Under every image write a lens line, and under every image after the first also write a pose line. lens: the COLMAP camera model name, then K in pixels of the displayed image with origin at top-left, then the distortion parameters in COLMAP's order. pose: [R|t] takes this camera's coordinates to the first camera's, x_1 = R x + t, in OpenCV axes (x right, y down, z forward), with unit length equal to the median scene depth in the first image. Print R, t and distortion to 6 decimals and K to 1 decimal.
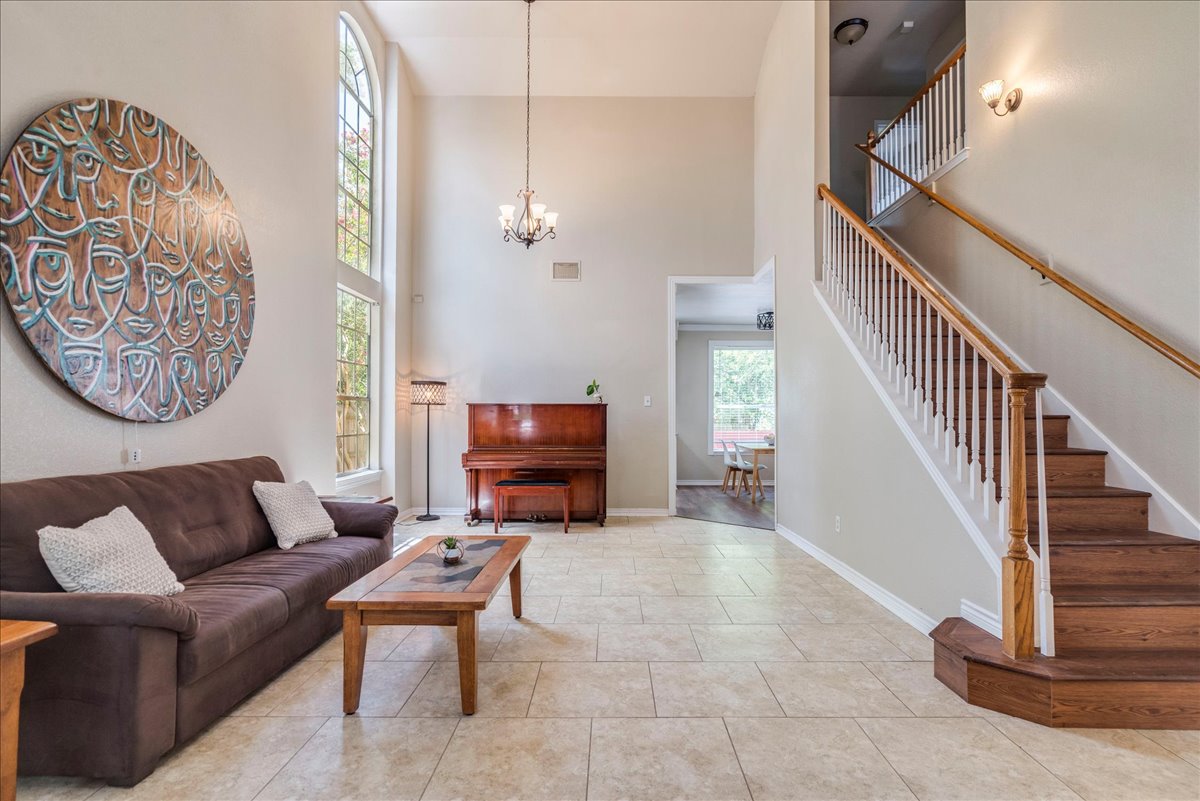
lens RADIAL K [[566.6, 0, 608.1], [0, 566.6, 404.6], [0, 0, 1]] dist [0.000750, 0.000418]
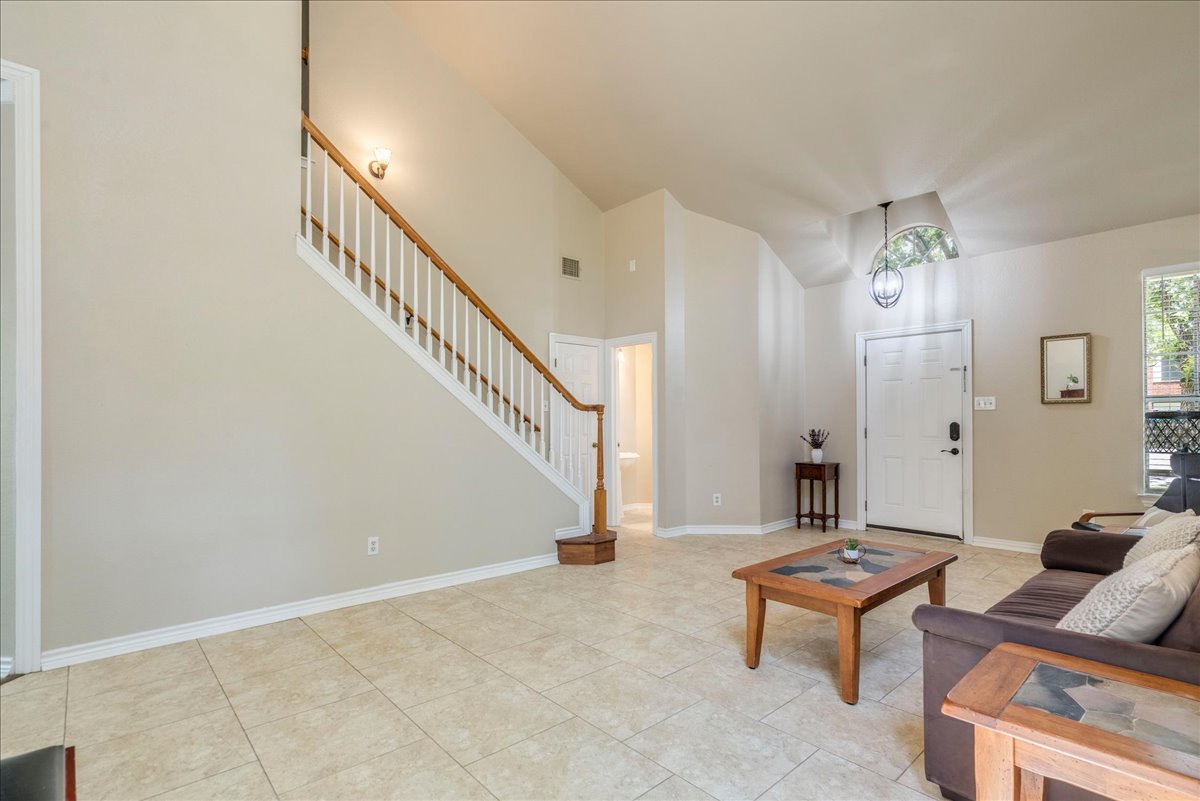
lens RADIAL K [[568.8, 0, 599.5], [0, 568.8, 418.0], [0, 0, 1]] dist [-0.001236, -0.000138]
pose [[-0.671392, 0.006549, 0.741074, -0.660441], [-0.016831, 0.999568, -0.024082, 0.038922], [-0.740911, -0.028641, -0.670992, 1.828669]]
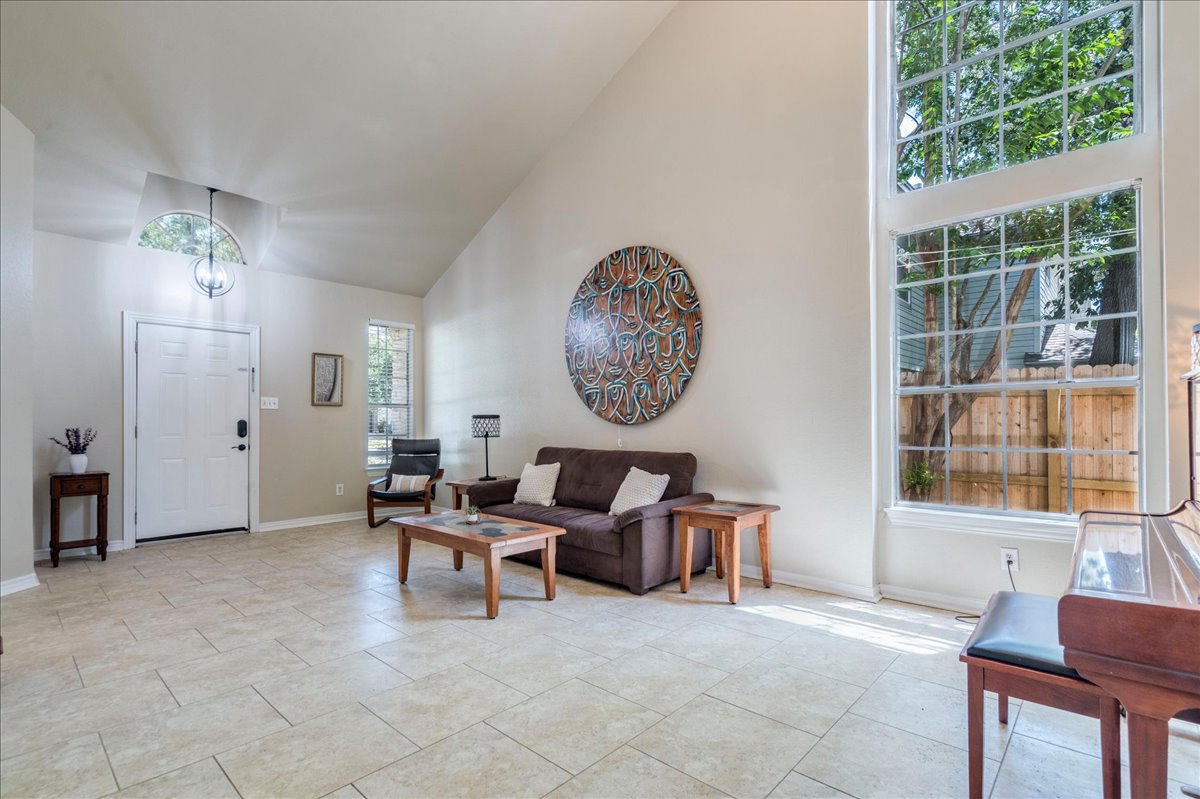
lens RADIAL K [[568.8, 0, 599.5], [0, 568.8, 417.0], [0, 0, 1]] dist [-0.001236, -0.000138]
pose [[-0.671905, -0.008963, -0.740583, 0.494478], [0.015219, 0.999549, -0.025905, 0.047888], [0.740481, -0.028677, -0.671466, 1.941283]]
